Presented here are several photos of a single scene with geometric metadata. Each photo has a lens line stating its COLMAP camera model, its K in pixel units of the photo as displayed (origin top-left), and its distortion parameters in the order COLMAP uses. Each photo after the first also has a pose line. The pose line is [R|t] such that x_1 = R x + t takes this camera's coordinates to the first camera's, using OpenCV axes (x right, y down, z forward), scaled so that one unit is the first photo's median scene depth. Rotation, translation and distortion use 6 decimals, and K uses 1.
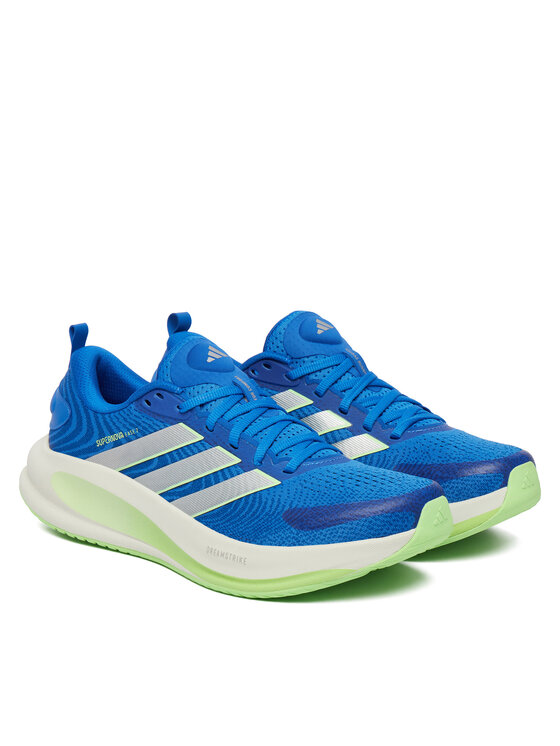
lens RADIAL K [[1548.0, 0, 279.5], [0, 1548.0, 373.2], [0, 0, 1]] dist [-0.031423, 0.000000]
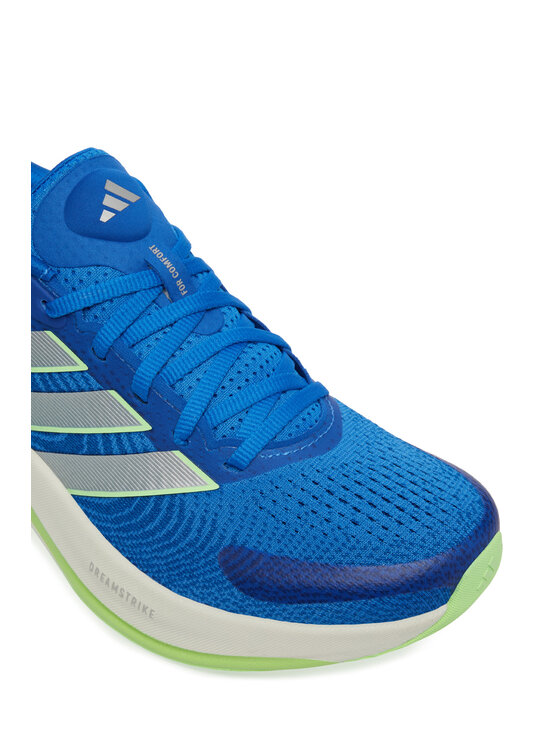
lens RADIAL K [[1132.6, 0, 282.0], [0, 1132.6, 372.5], [0, 0, 1]] dist [-0.022975, 0.000000]
pose [[0.993943, 0.062321, 0.090517, -0.016403], [-0.097079, 0.883943, 0.457407, -0.158094], [-0.051506, -0.463424, 0.884639, 0.648708]]
